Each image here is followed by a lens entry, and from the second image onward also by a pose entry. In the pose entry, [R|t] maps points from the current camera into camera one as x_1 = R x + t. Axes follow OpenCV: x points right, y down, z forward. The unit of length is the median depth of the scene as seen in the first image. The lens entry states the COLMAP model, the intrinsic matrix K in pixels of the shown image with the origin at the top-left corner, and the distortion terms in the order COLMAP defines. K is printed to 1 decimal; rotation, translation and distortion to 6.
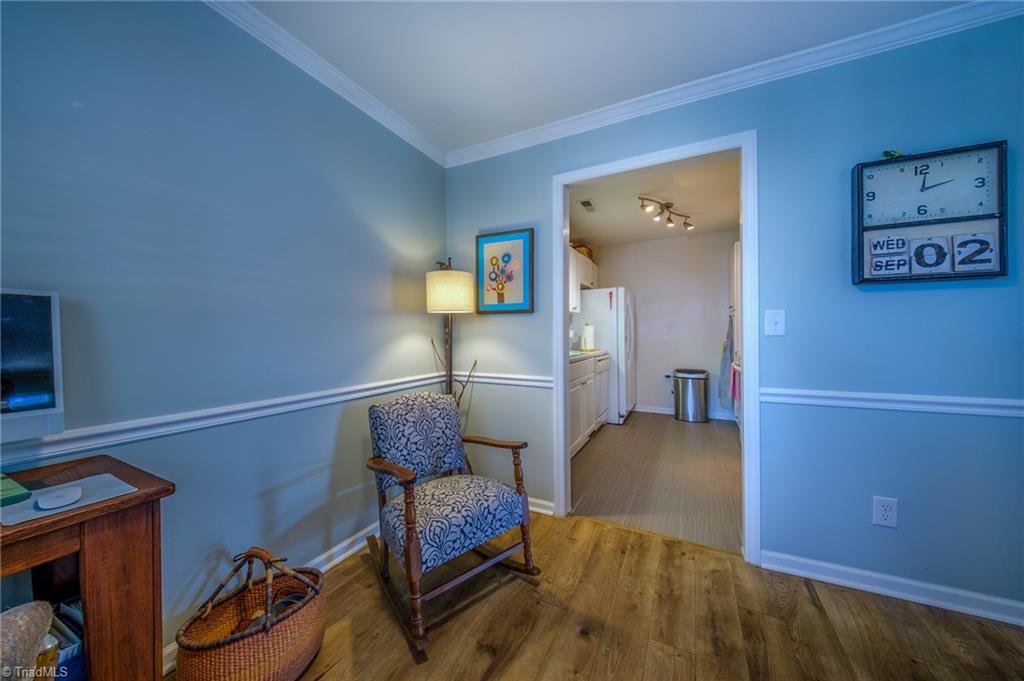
lens RADIAL K [[343.6, 0, 511.1], [0, 343.6, 332.6], [0, 0, 1]] dist [-0.009800, -0.000483]
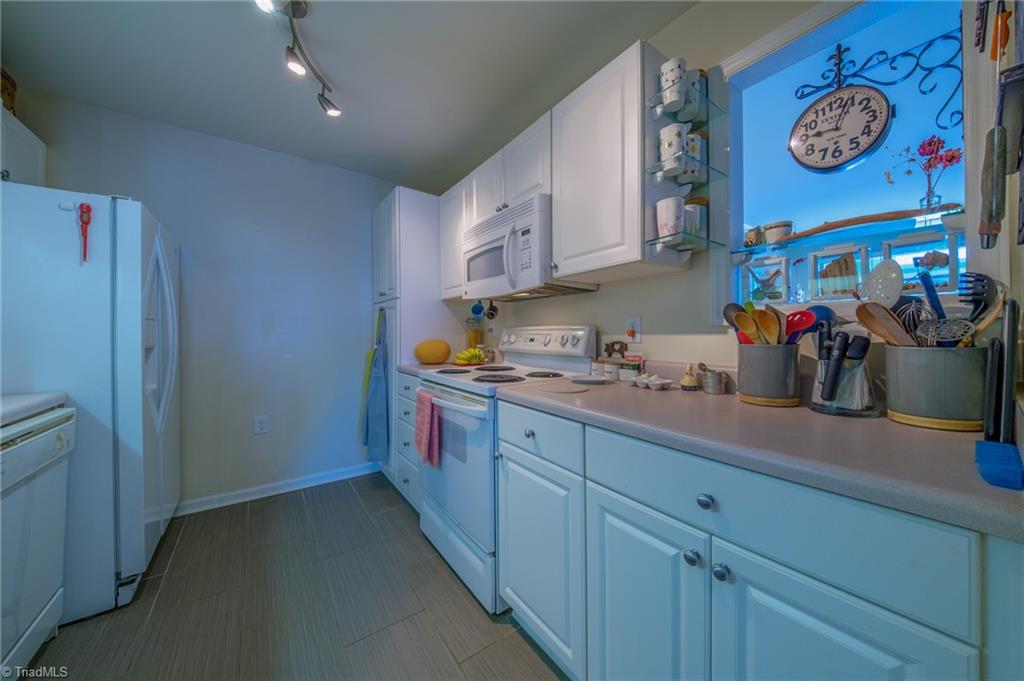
lens RADIAL K [[343.6, 0, 514.6], [0, 343.6, 333.0], [0, 0, 1]] dist [-0.009800, -0.000483]
pose [[0.451715, 0.012224, 0.892079, 0.193433], [-0.004197, 0.999924, -0.011576, 0.001433], [-0.892152, 0.001485, 0.451732, 0.502861]]
